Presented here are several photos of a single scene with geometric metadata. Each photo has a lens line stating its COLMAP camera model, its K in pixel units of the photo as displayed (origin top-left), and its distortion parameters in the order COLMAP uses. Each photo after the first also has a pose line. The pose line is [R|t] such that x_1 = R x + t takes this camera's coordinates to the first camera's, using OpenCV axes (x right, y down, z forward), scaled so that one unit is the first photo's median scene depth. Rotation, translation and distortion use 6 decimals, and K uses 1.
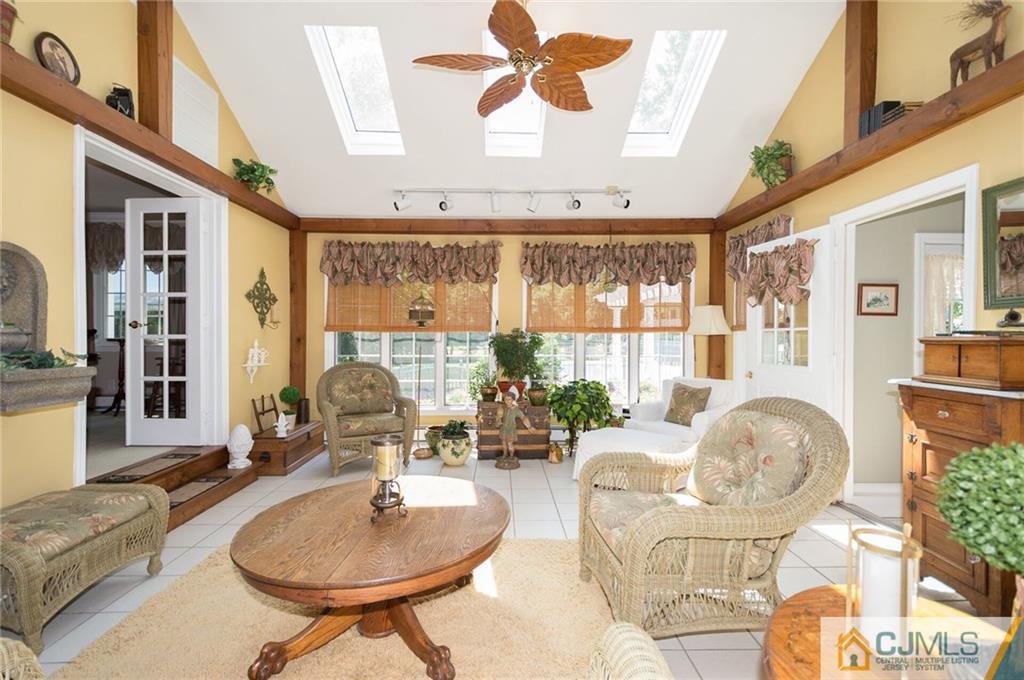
lens RADIAL K [[457.5, 0, 512.0], [0, 457.5, 340.0], [0, 0, 1]] dist [-0.000586, -0.001542]
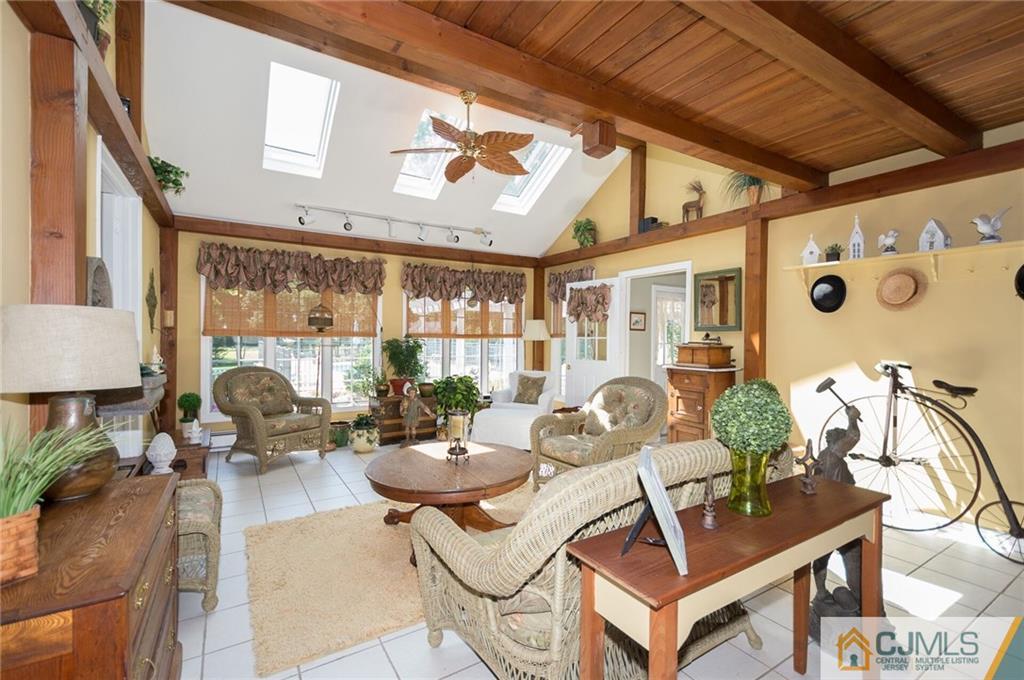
lens RADIAL K [[457.5, 0, 512.0], [0, 457.5, 340.0], [0, 0, 1]] dist [-0.000586, -0.001542]
pose [[0.854482, 0.002726, 0.519475, -0.383948], [-0.002567, 0.999996, -0.001025, -0.011166], [-0.519475, -0.000458, 0.854485, -0.178723]]
